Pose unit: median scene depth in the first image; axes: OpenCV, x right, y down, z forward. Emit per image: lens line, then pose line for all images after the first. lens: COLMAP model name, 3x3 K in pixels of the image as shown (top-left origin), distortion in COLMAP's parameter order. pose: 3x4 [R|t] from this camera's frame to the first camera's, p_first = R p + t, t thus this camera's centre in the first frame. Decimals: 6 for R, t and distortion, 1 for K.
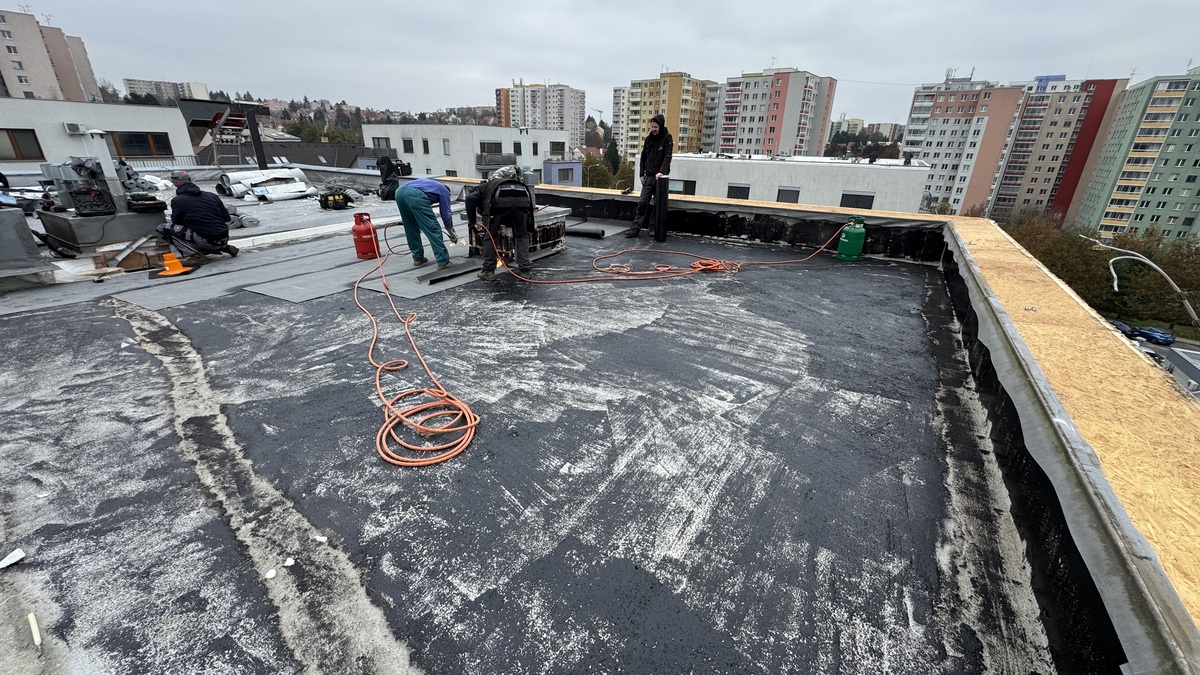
lens RADIAL K [[475.8, 0, 599.0], [0, 475.8, 336.1], [0, 0, 1]] dist [-0.003864, 0.000667]
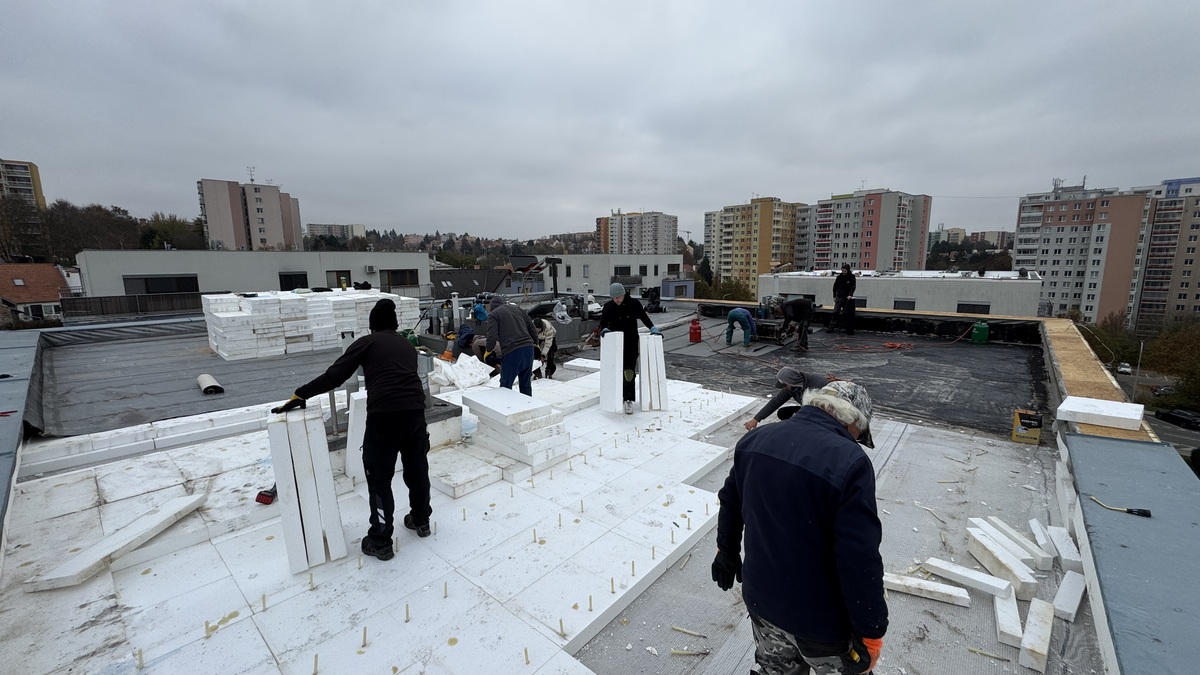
lens RADIAL K [[475.8, 0, 598.7], [0, 475.8, 334.4], [0, 0, 1]] dist [-0.003864, 0.000667]
pose [[0.983815, -0.003294, -0.179156, -0.026120], [-0.038030, 0.973215, -0.226729, 0.012511], [0.175104, 0.229873, 0.957339, -0.044420]]
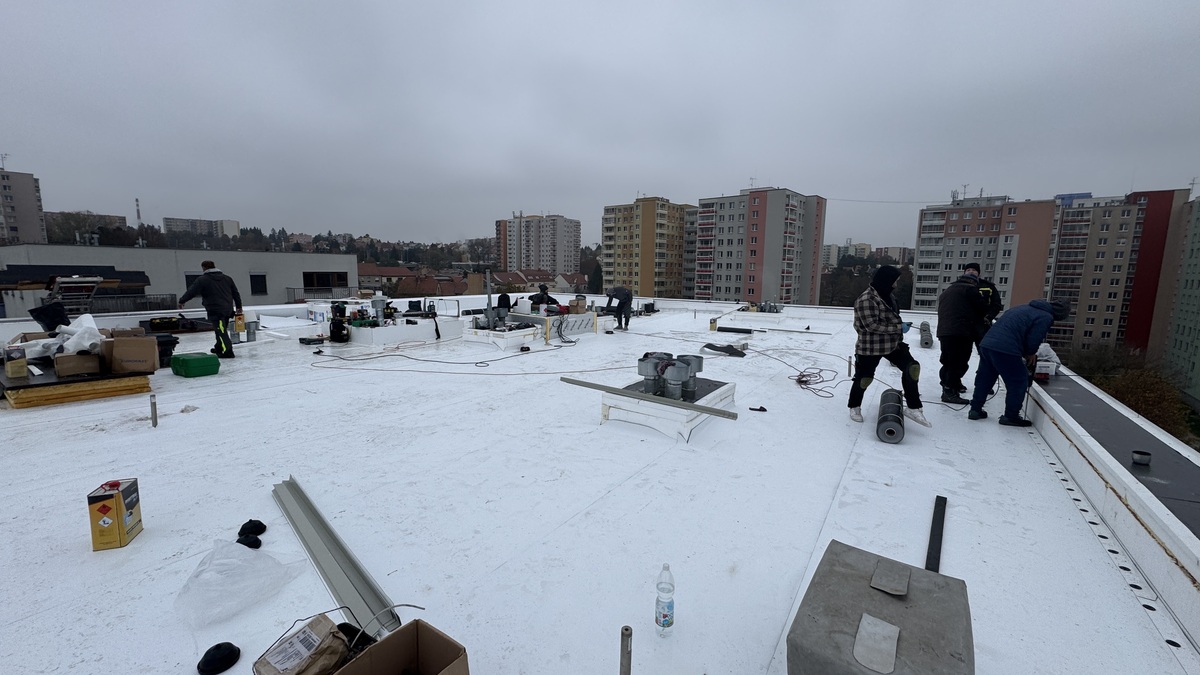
lens RADIAL K [[475.8, 0, 598.9], [0, 475.8, 336.4], [0, 0, 1]] dist [-0.003864, 0.000667]
pose [[0.998876, -0.003724, -0.047254, 0.124352], [-0.007843, 0.970180, -0.242257, -0.080798], [0.046747, 0.242356, 0.969061, 0.196616]]
